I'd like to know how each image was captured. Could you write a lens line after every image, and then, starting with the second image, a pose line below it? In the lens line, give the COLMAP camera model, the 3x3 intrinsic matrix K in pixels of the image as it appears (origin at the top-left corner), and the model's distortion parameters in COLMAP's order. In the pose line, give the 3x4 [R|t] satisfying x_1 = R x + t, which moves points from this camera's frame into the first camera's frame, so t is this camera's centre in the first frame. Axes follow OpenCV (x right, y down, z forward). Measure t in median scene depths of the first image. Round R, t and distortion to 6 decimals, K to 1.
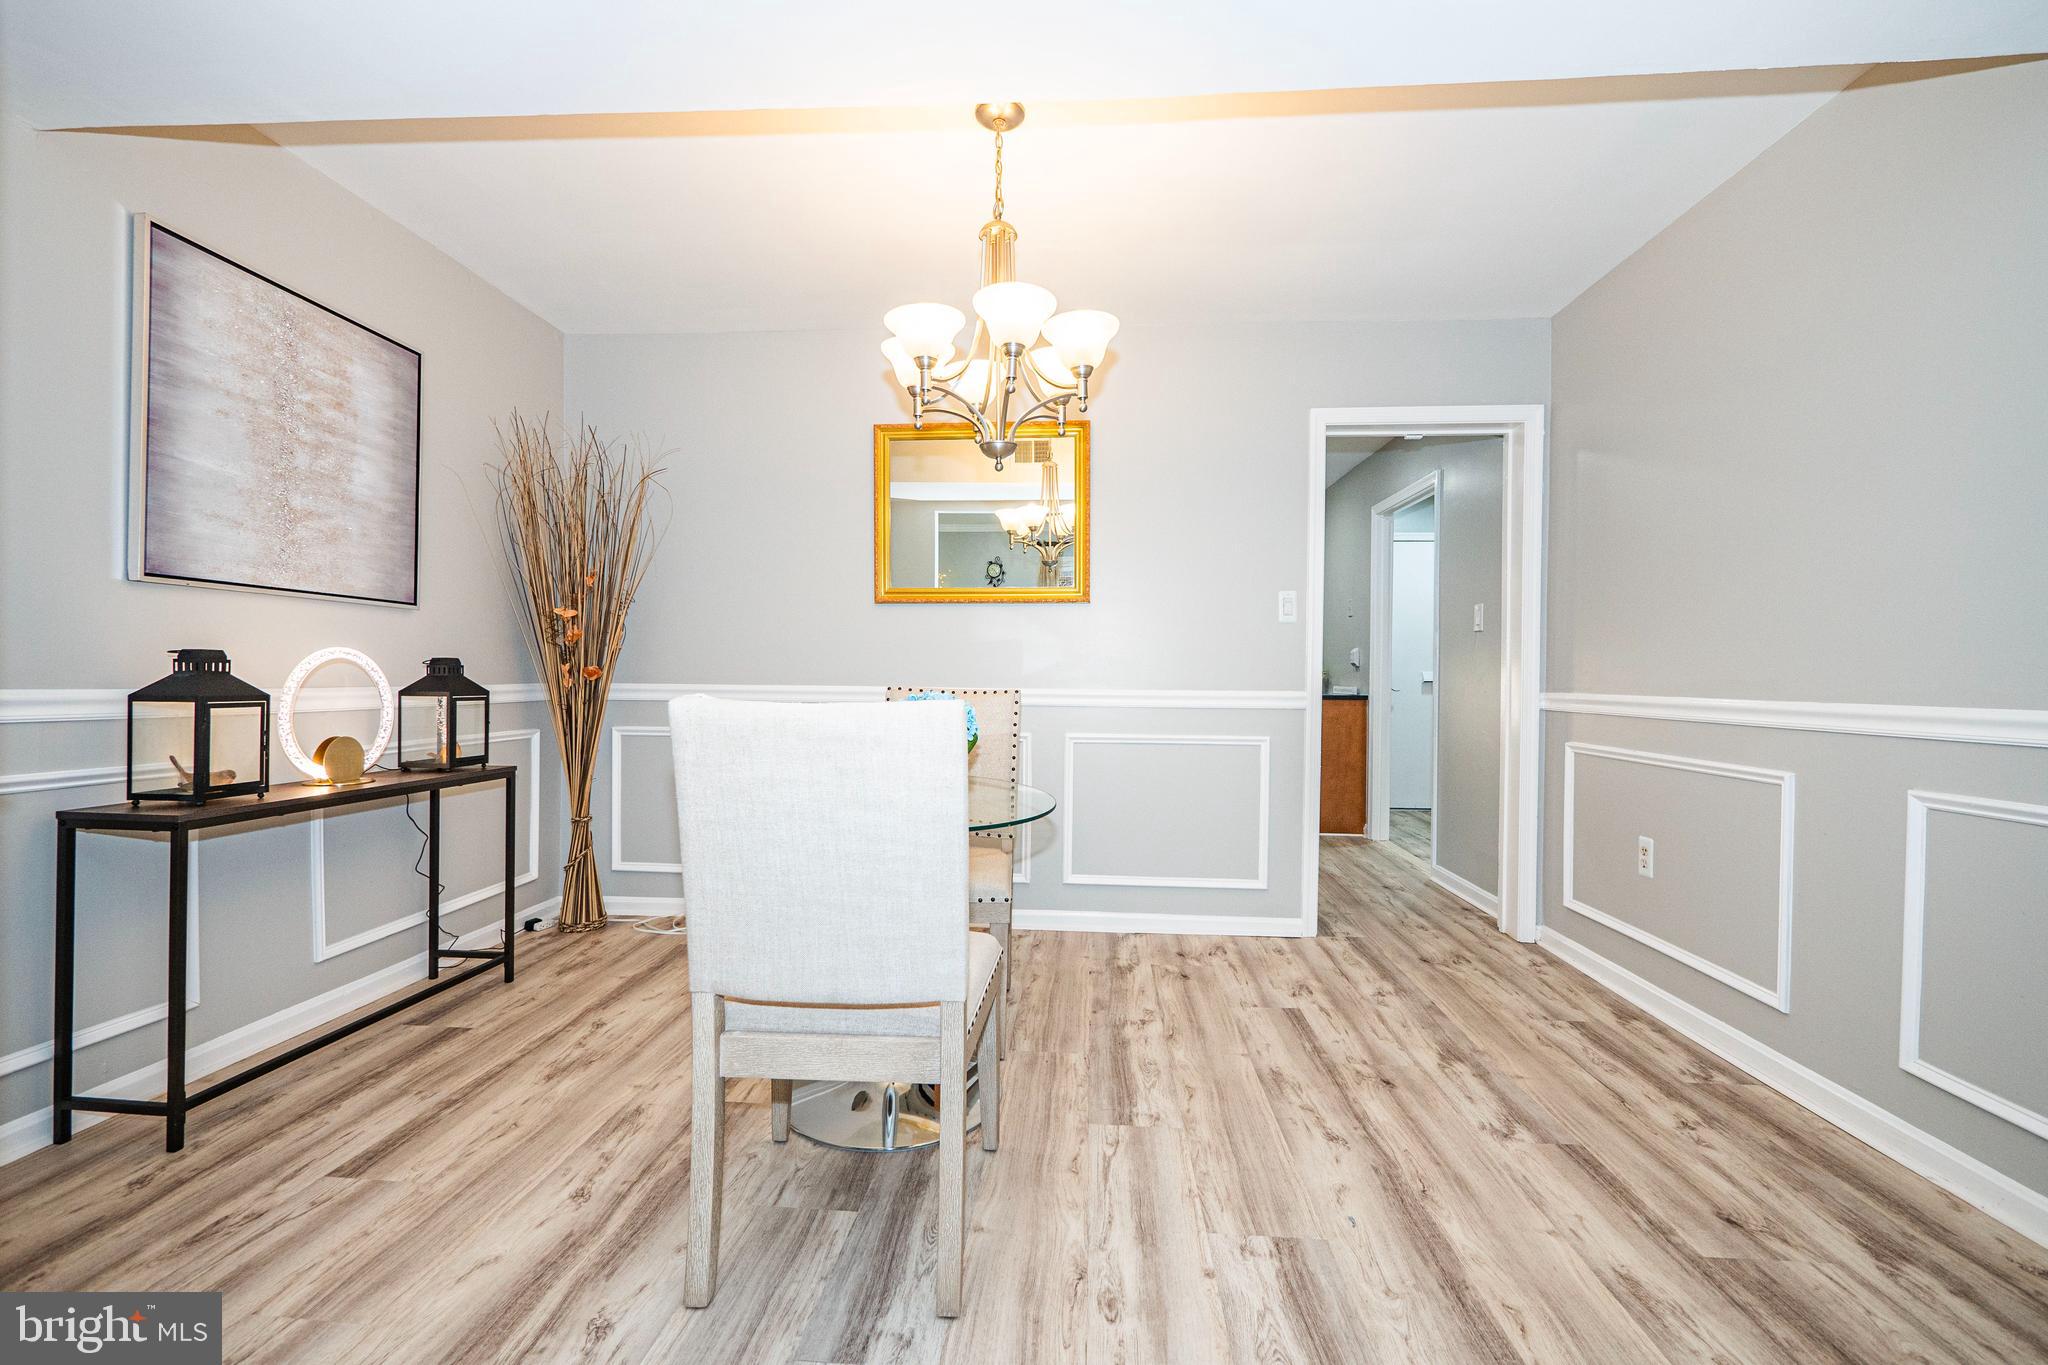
lens RADIAL K [[863.1, 0, 1026.5], [0, 863.1, 680.0], [0, 0, 1]] dist [-0.005671, -0.000465]
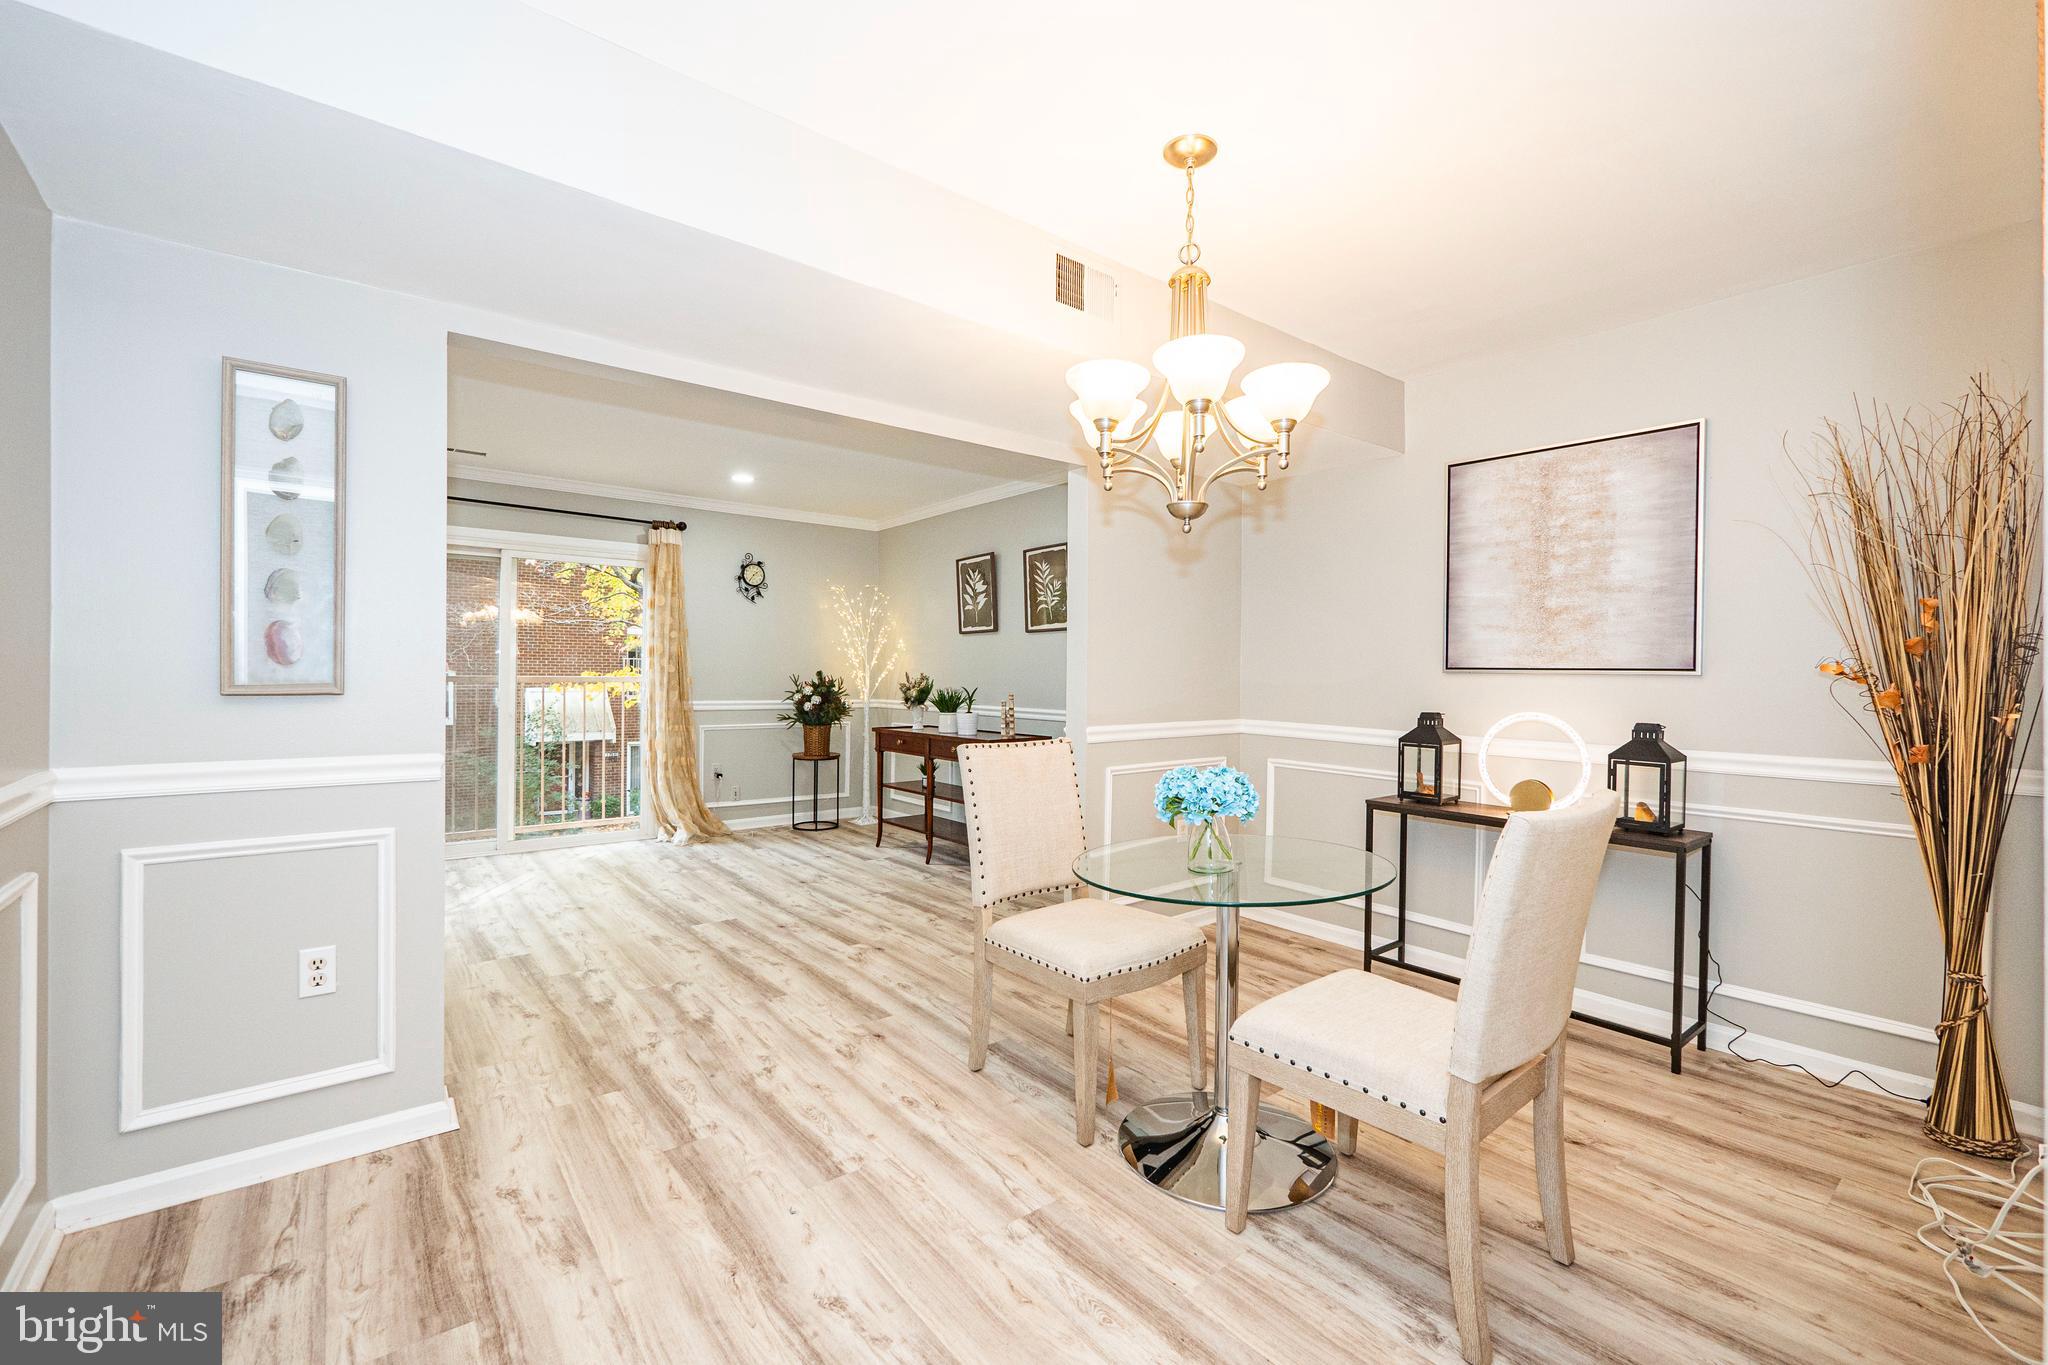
lens RADIAL K [[863.1, 0, 1026.5], [0, 863.1, 680.0], [0, 0, 1]] dist [-0.005671, -0.000465]
pose [[-0.730509, -0.011403, -0.682808, 0.769360], [-0.020281, 0.999782, 0.005002, -0.090377], [0.682602, 0.017502, -0.730581, 1.659683]]
